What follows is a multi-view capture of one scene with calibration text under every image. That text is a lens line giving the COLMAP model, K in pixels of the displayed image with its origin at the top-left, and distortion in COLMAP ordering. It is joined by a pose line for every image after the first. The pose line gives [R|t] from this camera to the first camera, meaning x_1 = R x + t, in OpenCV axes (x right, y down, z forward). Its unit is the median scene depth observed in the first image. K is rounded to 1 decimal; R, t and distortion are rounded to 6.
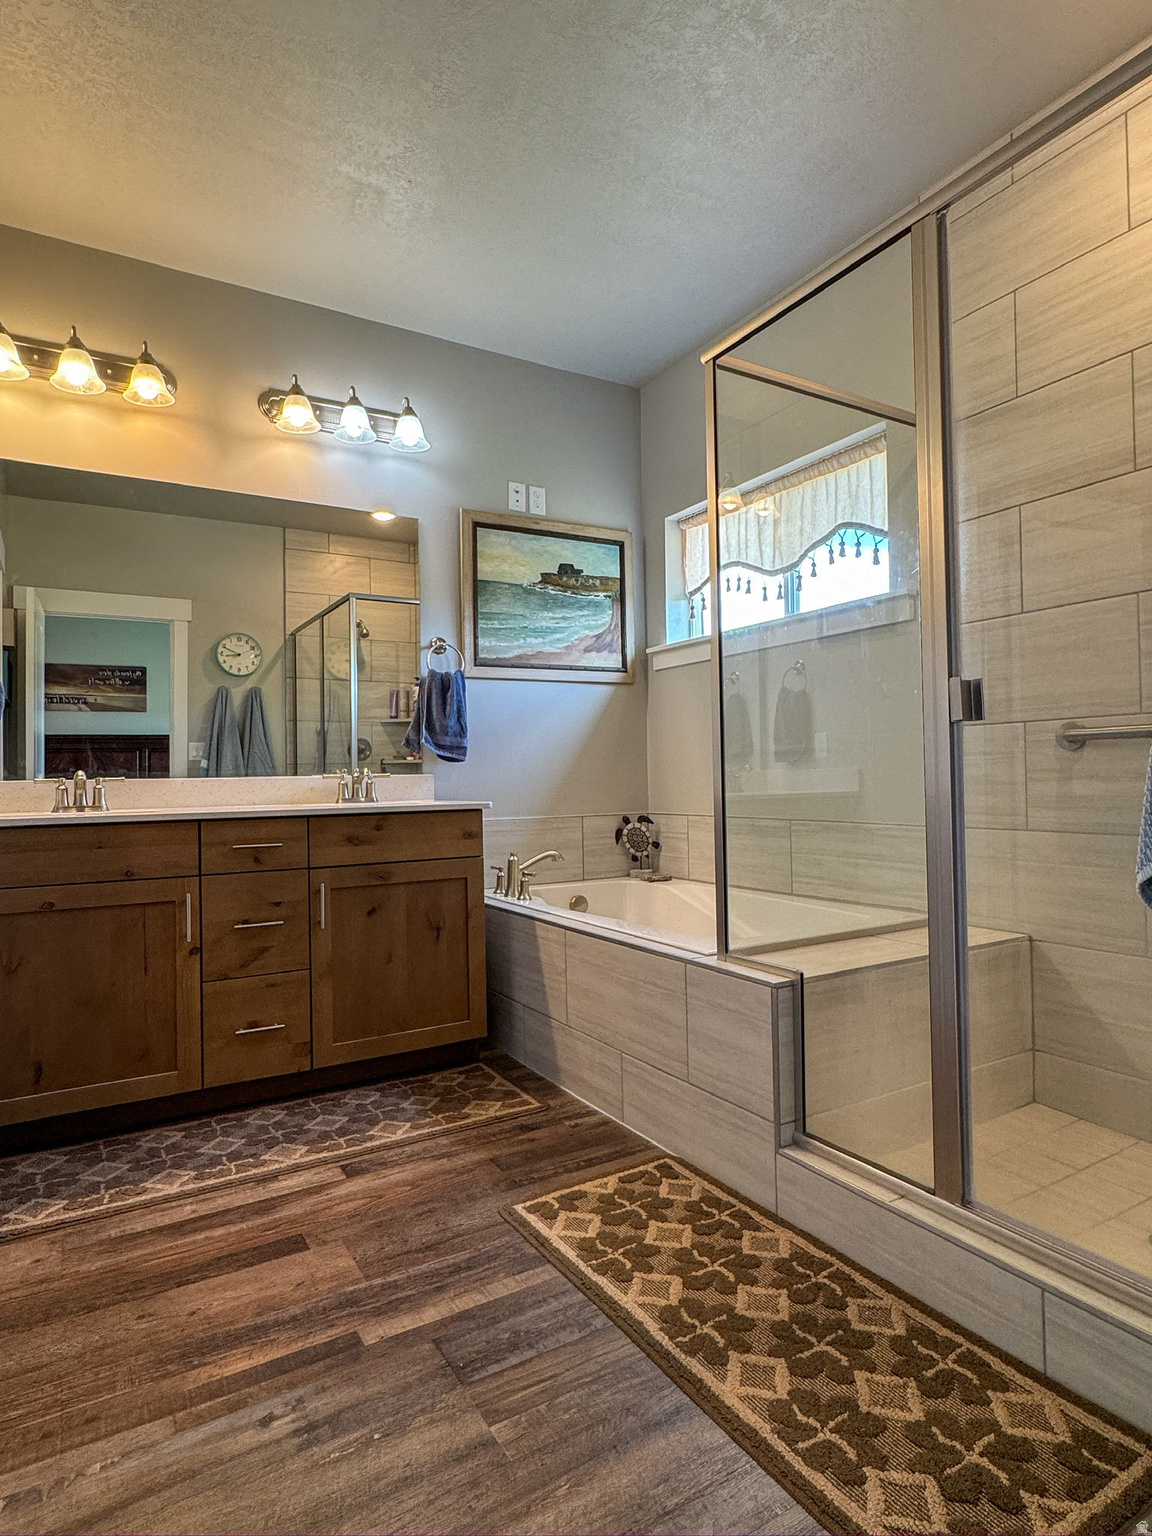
lens RADIAL K [[857.9, 0, 574.4], [0, 857.9, 761.6], [0, 0, 1]] dist [-0.005928, -0.000495]
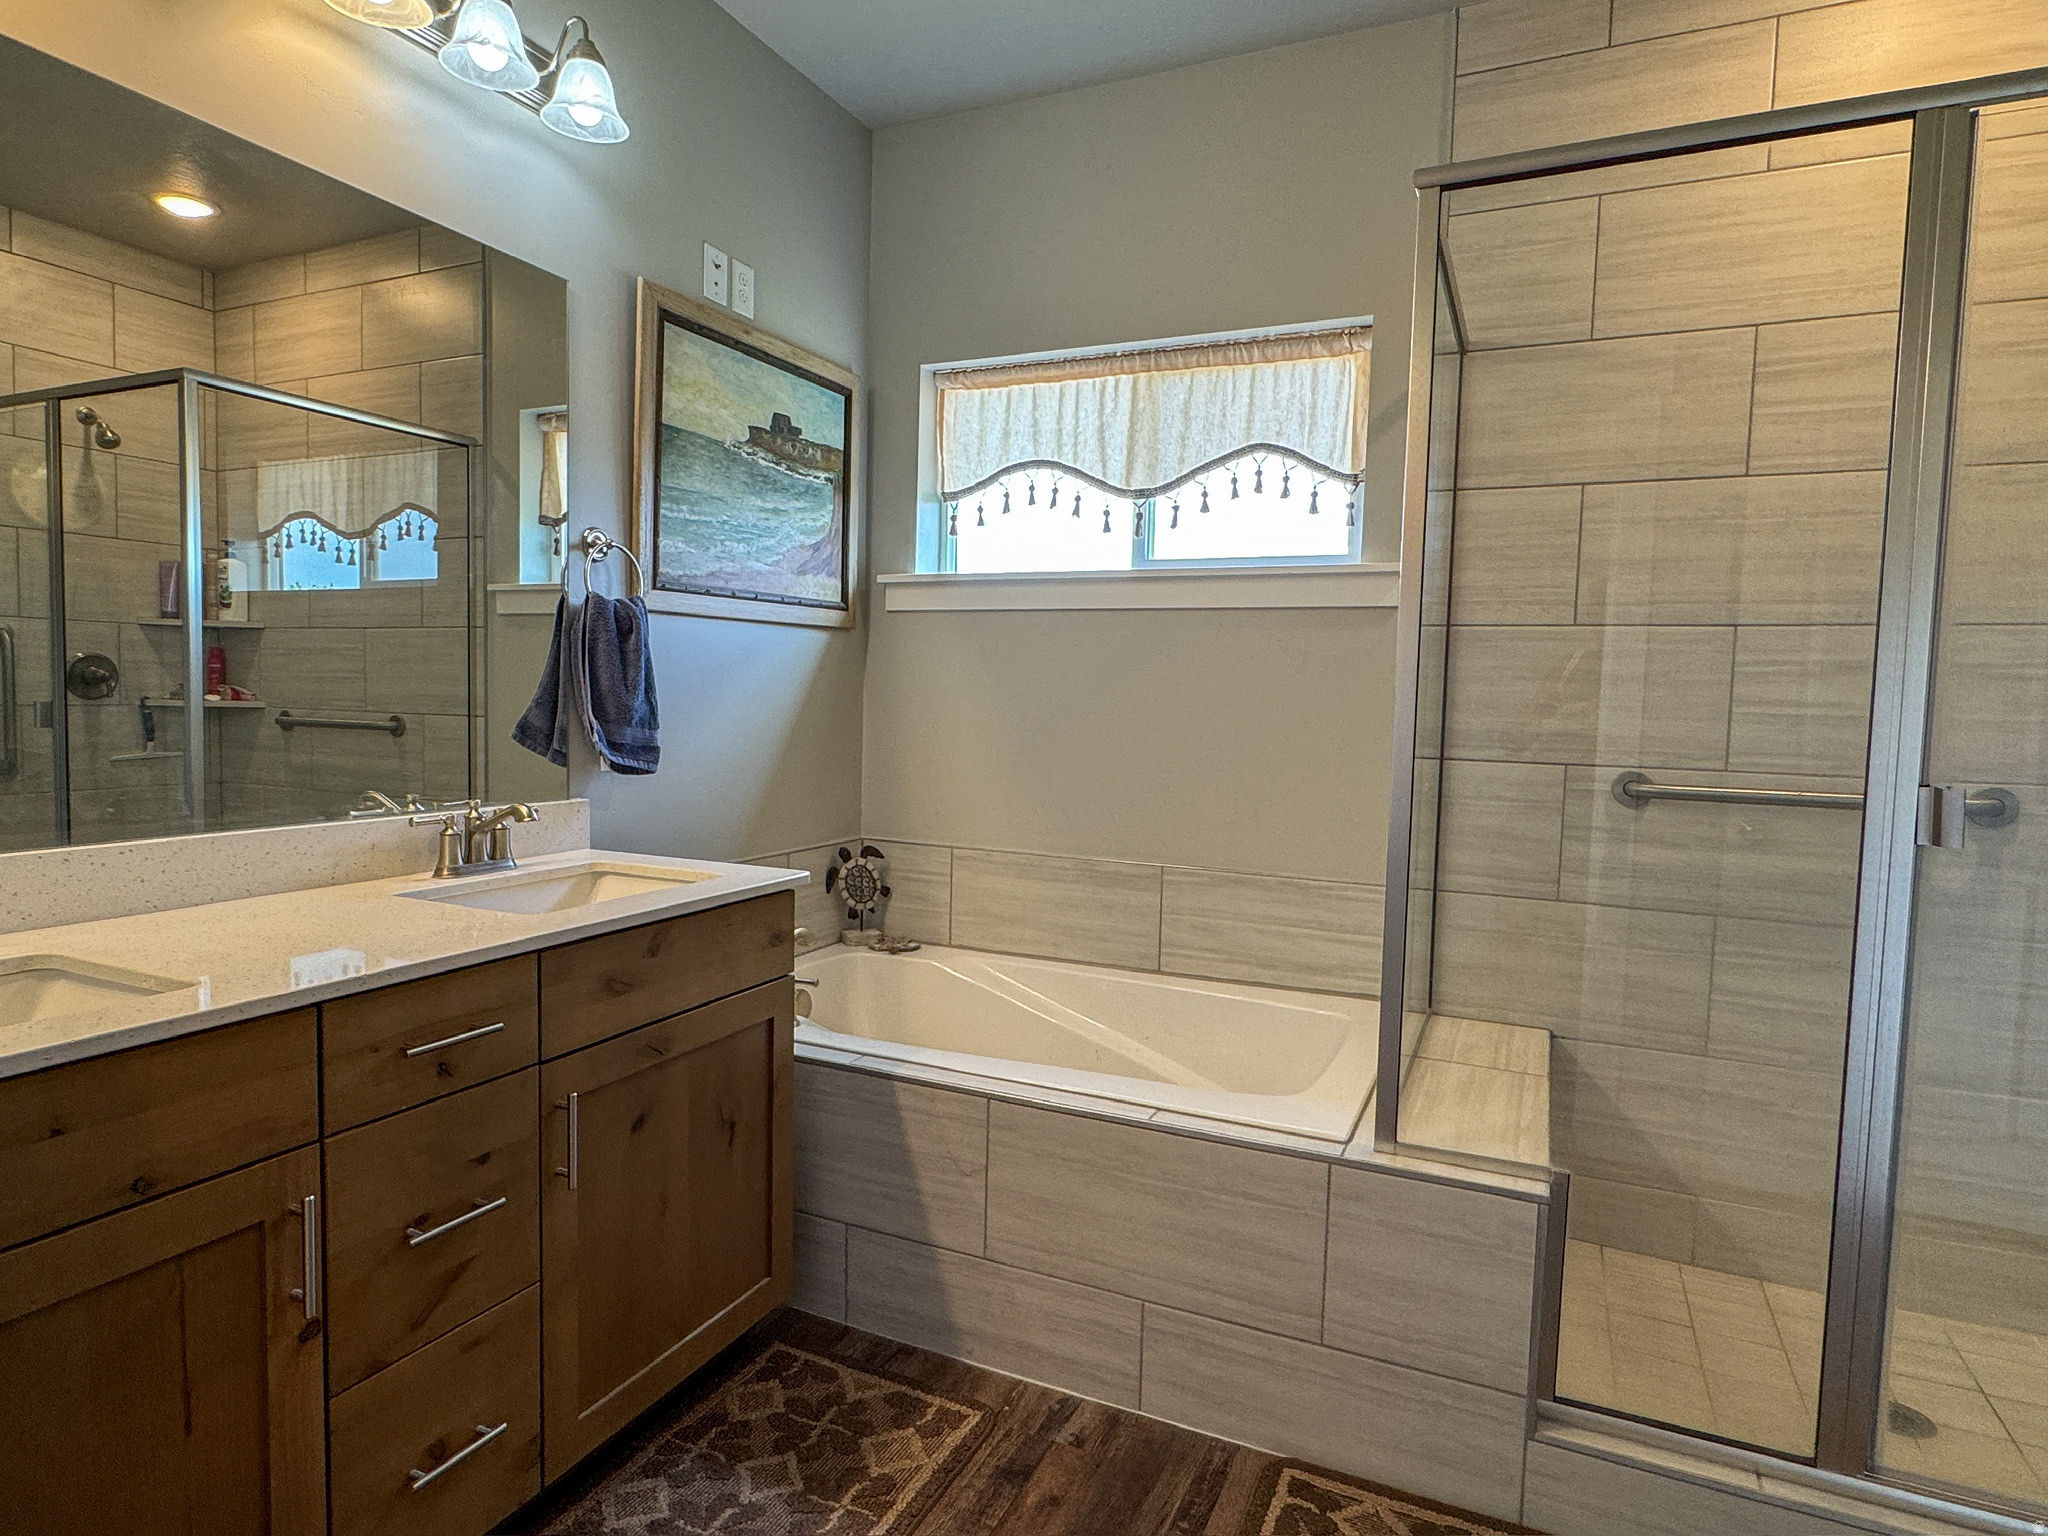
lens RADIAL K [[1143.9, 0, 1016.7], [0, 1143.9, 768.7], [0, 0, 1]] dist [-0.005928, -0.000495]
pose [[0.825626, 0.002688, 0.564211, -0.328026], [-0.051159, 0.996226, 0.070117, -0.061569], [-0.561894, -0.086755, 0.822648, 0.285510]]
